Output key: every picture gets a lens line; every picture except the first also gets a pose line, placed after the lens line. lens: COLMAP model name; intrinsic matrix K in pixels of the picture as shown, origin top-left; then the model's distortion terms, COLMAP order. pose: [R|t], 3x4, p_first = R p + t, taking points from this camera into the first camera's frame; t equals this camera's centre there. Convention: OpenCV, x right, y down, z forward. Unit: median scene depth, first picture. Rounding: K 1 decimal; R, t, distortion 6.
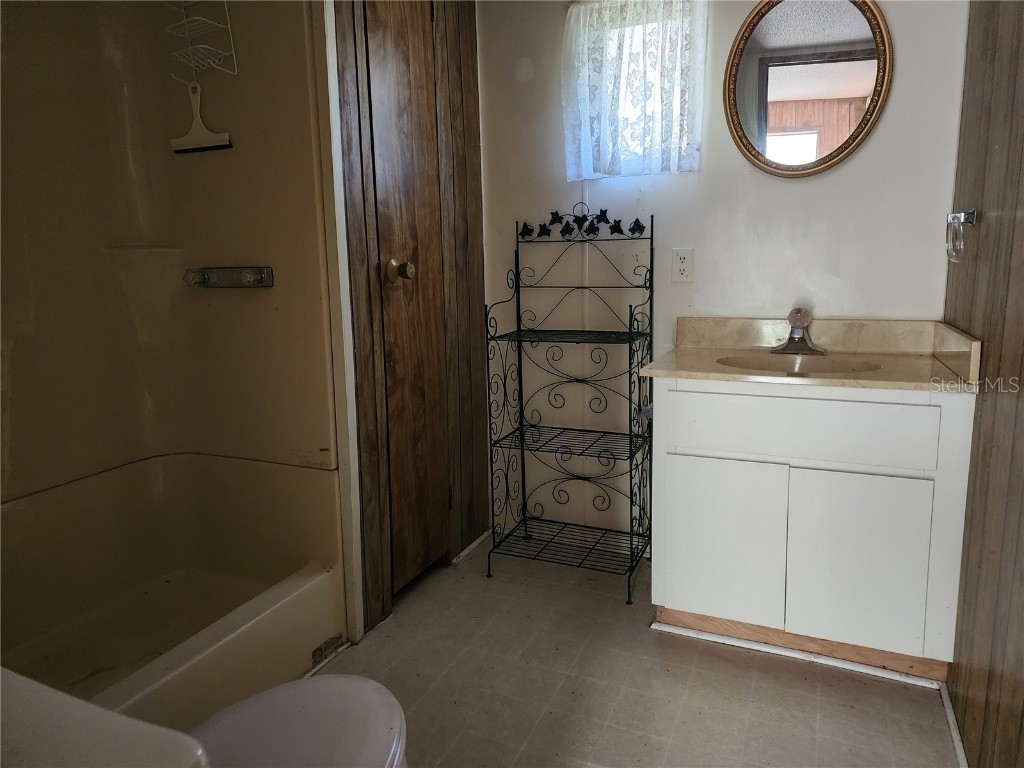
lens RADIAL K [[678.8, 0, 512.9], [0, 678.8, 368.6], [0, 0, 1]] dist [0.089112, -0.093698]
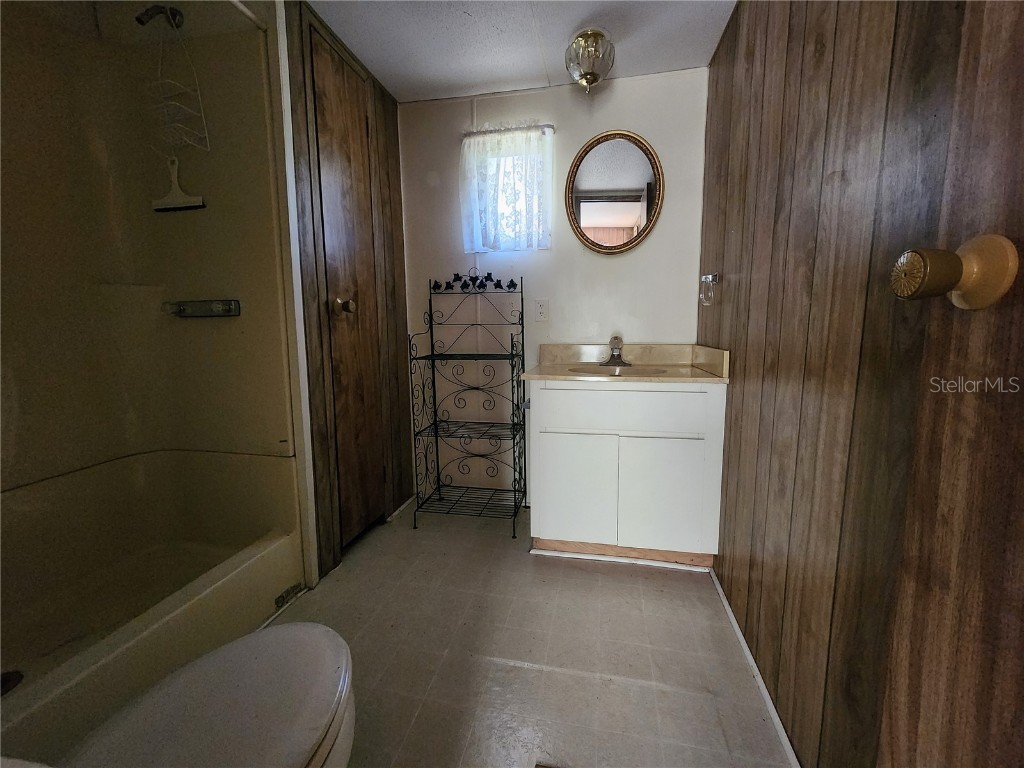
lens RADIAL K [[421.2, 0, 514.4], [0, 421.2, 378.9], [0, 0, 1]] dist [-0.003300, 0.000895]
pose [[0.976985, -0.016733, 0.212652, -0.014571], [0.024491, 0.999125, -0.033899, 0.034463], [-0.211899, 0.038327, 0.976540, 0.112831]]
